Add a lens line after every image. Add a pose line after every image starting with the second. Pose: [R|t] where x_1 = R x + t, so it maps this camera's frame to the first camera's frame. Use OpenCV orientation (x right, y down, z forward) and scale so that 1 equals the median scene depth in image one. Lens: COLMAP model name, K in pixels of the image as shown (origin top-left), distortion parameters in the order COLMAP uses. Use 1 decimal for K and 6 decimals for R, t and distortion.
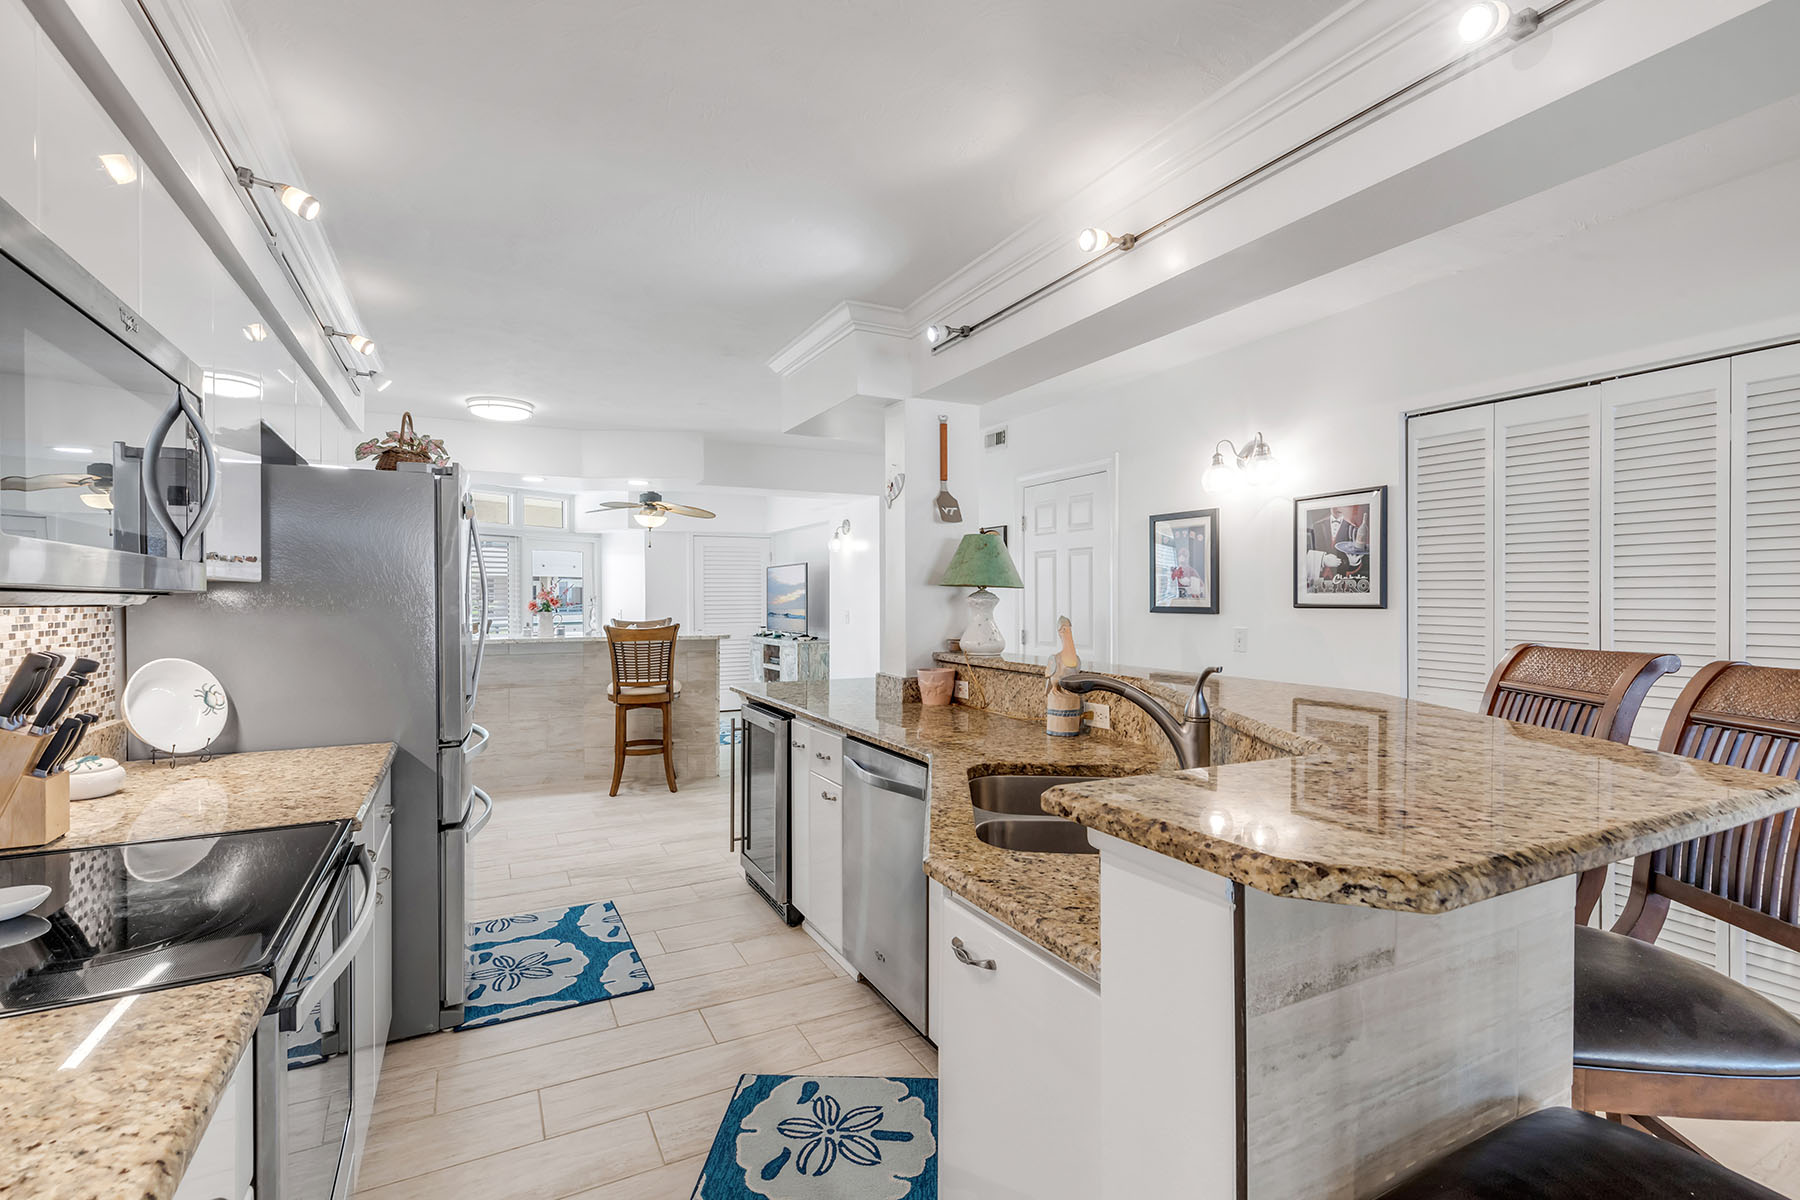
lens RADIAL K [[818.1, 0, 894.7], [0, 818.1, 599.5], [0, 0, 1]] dist [-0.000491, -0.000547]
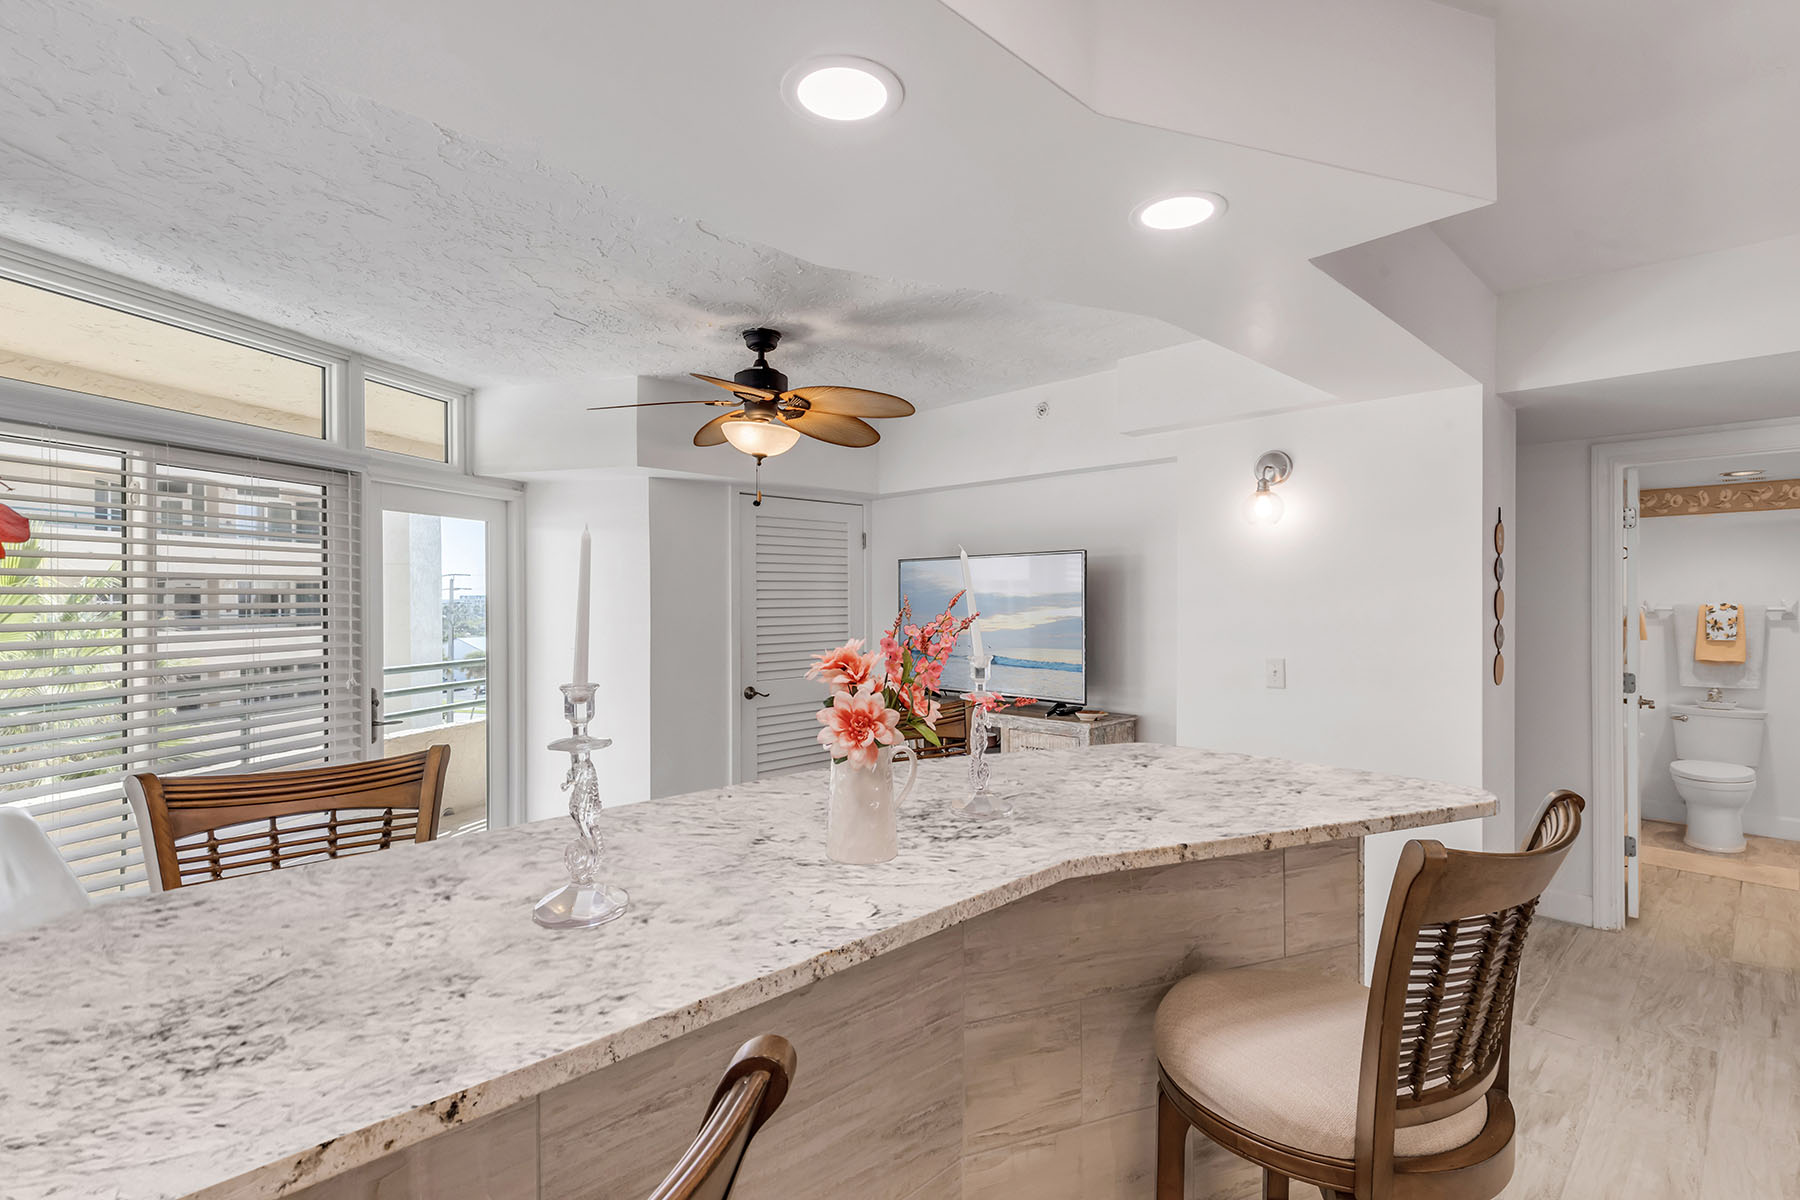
lens RADIAL K [[834.4, 0, 883.5], [0, 834.4, 600.6], [0, 0, 1]] dist [0.005609, 0.001222]
pose [[0.957773, 0.003712, 0.287503, -0.817764], [-0.003134, 0.999992, -0.002469, -0.034712], [-0.287510, 0.001464, 0.957777, 1.329463]]
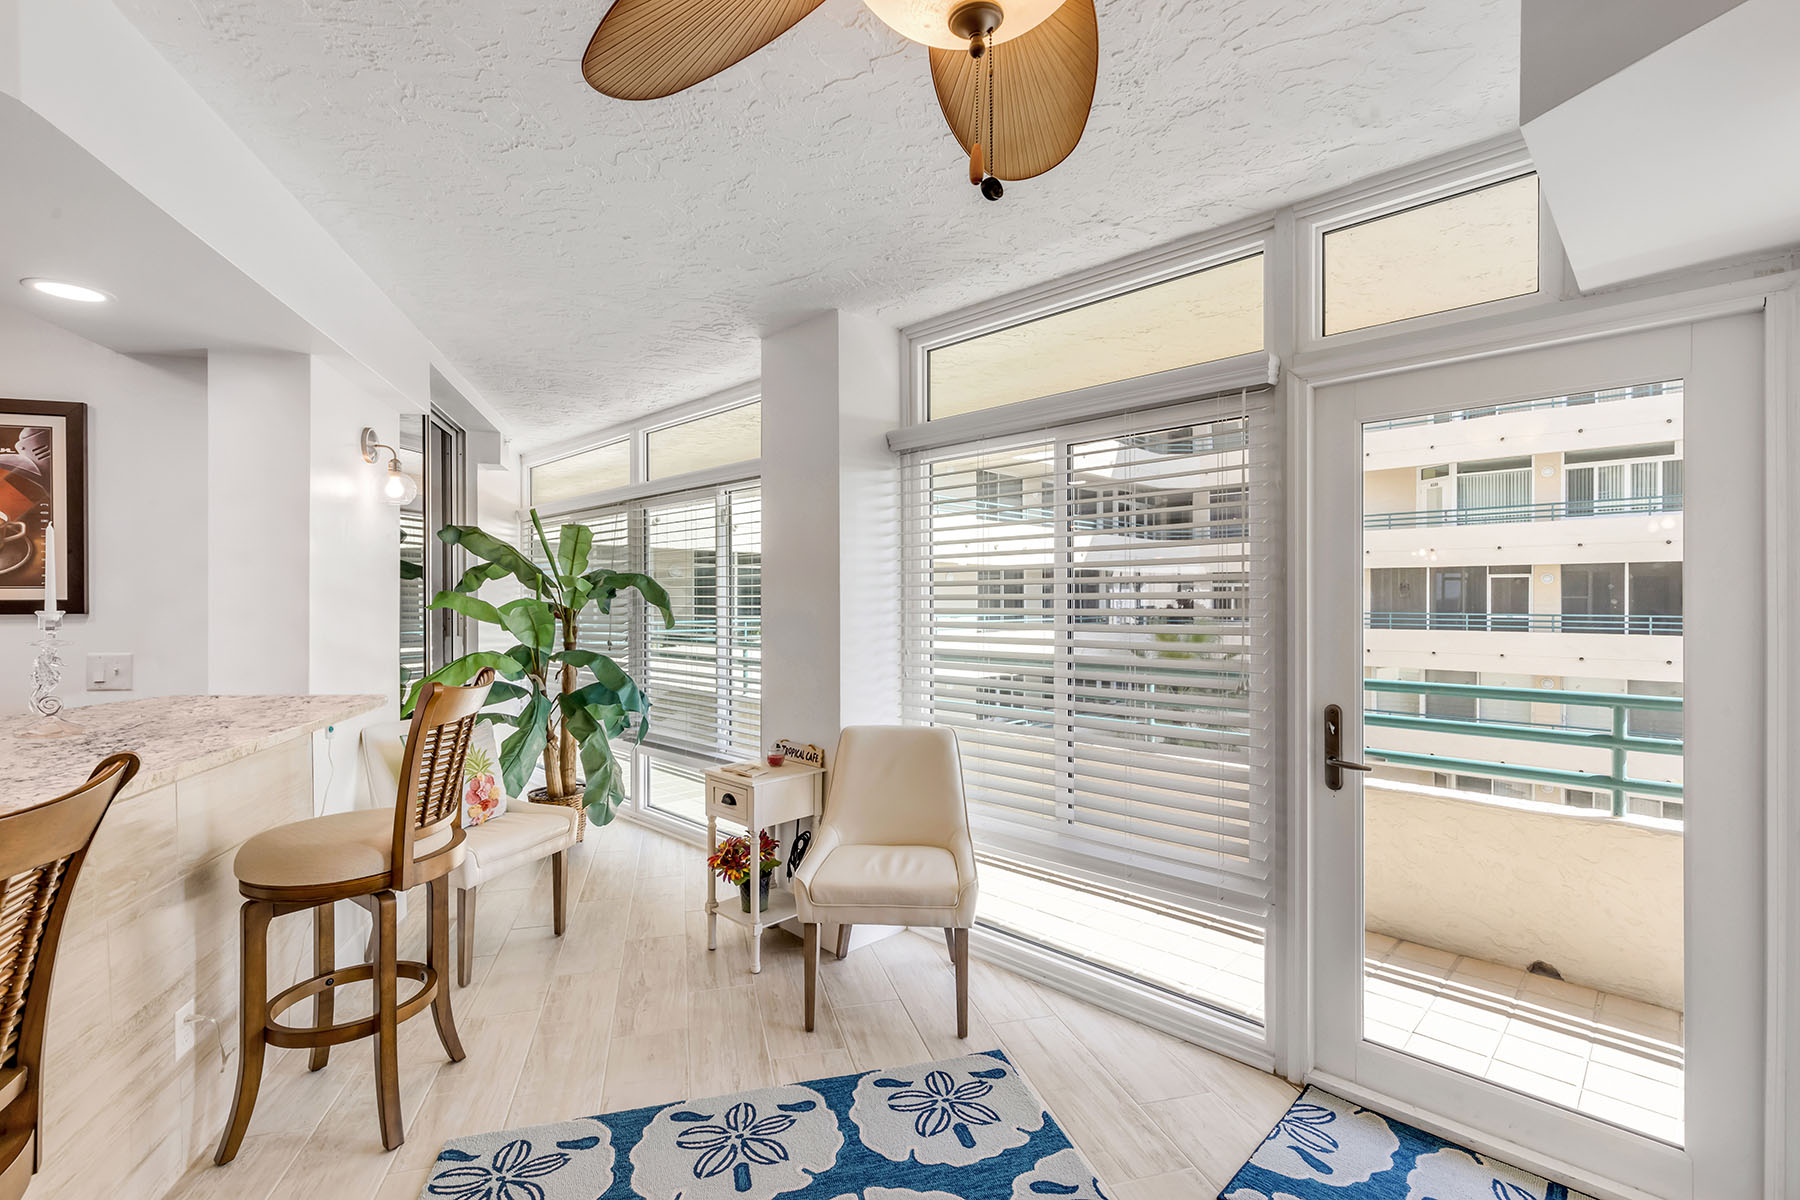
lens RADIAL K [[818.1, 0, 889.2], [0, 818.1, 603.6], [0, 0, 1]] dist [-0.000491, -0.000547]
pose [[-0.198383, 0.009637, -0.980077, -0.411410], [-0.000171, 0.999951, 0.009867, -0.016219], [0.980125, 0.002125, -0.198372, 2.301409]]
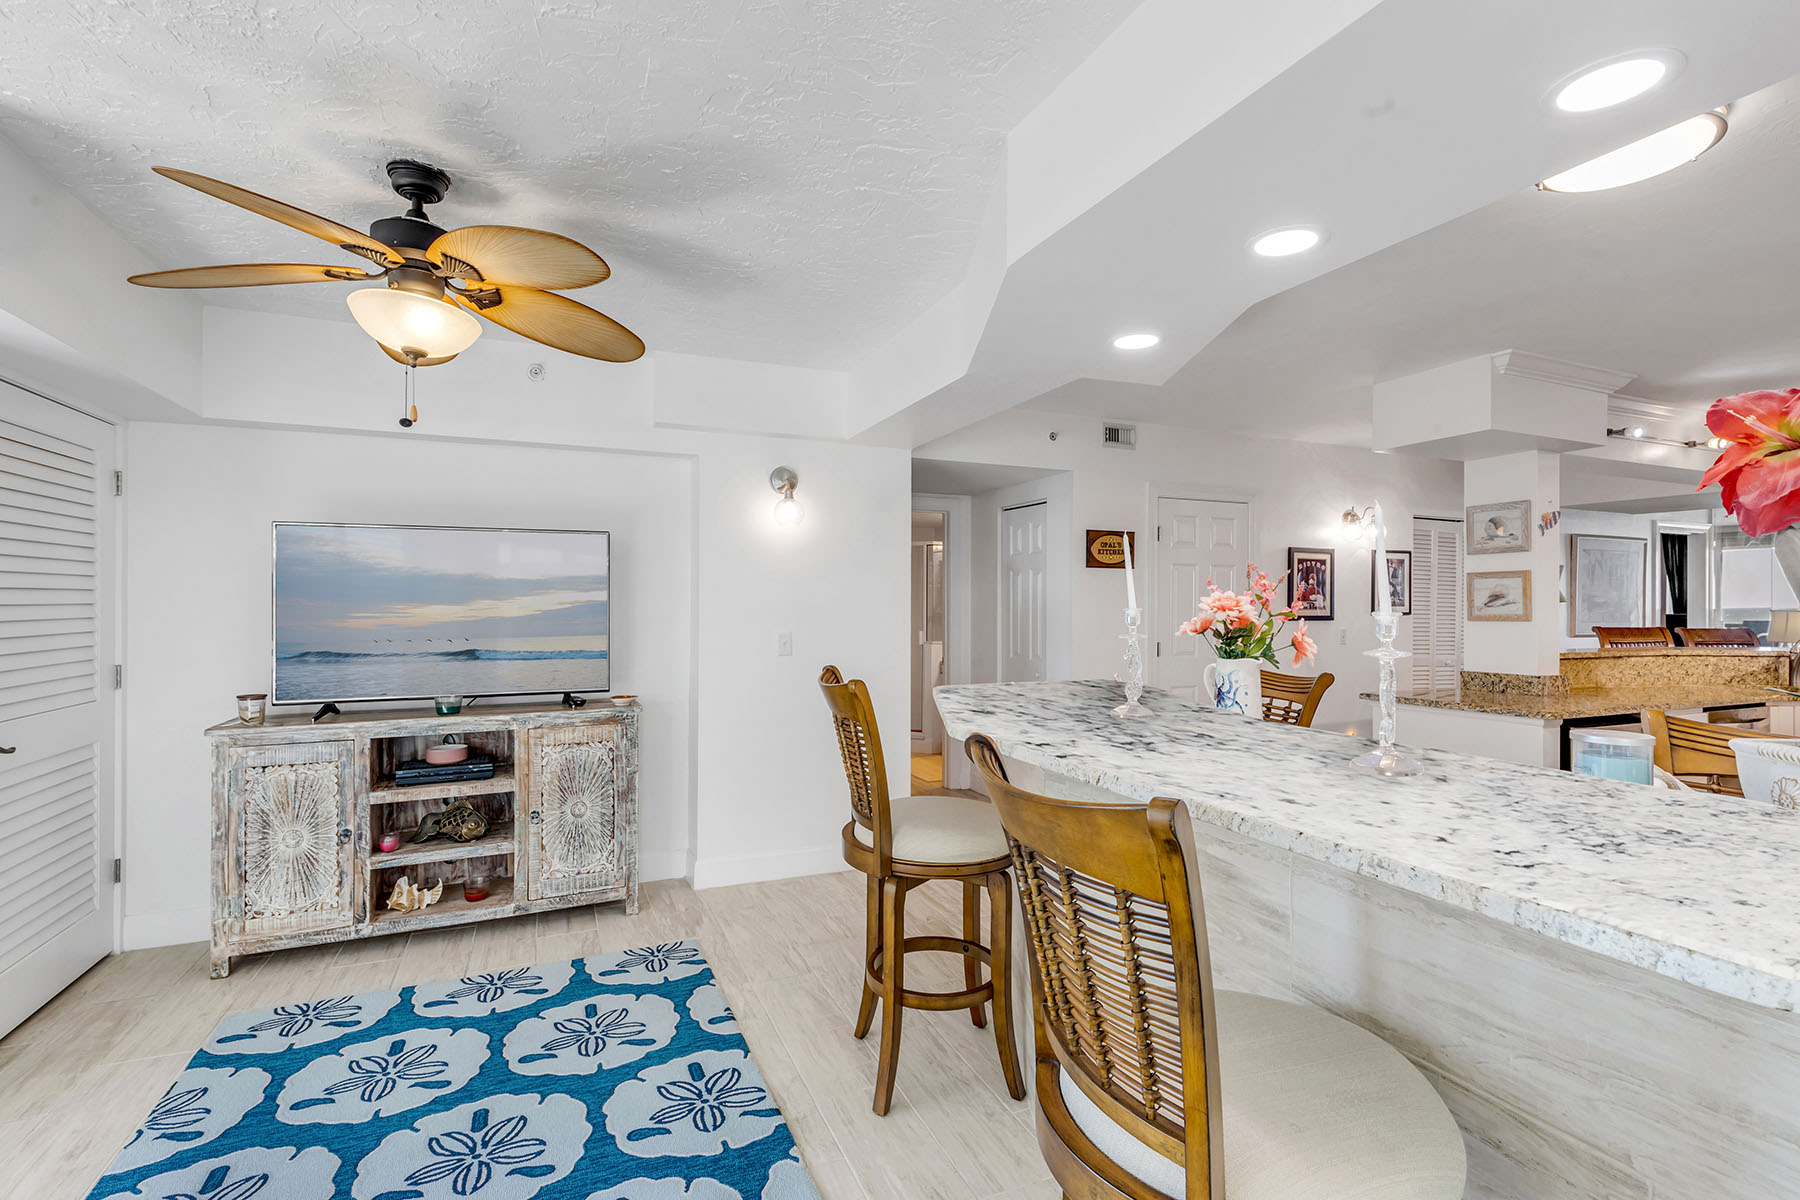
lens RADIAL K [[818.1, 0, 899.6], [0, 818.1, 601.2], [0, 0, 1]] dist [-0.000491, -0.000547]
pose [[0.073646, 0.004524, 0.997274, -1.275153], [-0.000157, 0.999990, -0.004525, -0.011279], [-0.997284, 0.000177, 0.073646, 1.867992]]
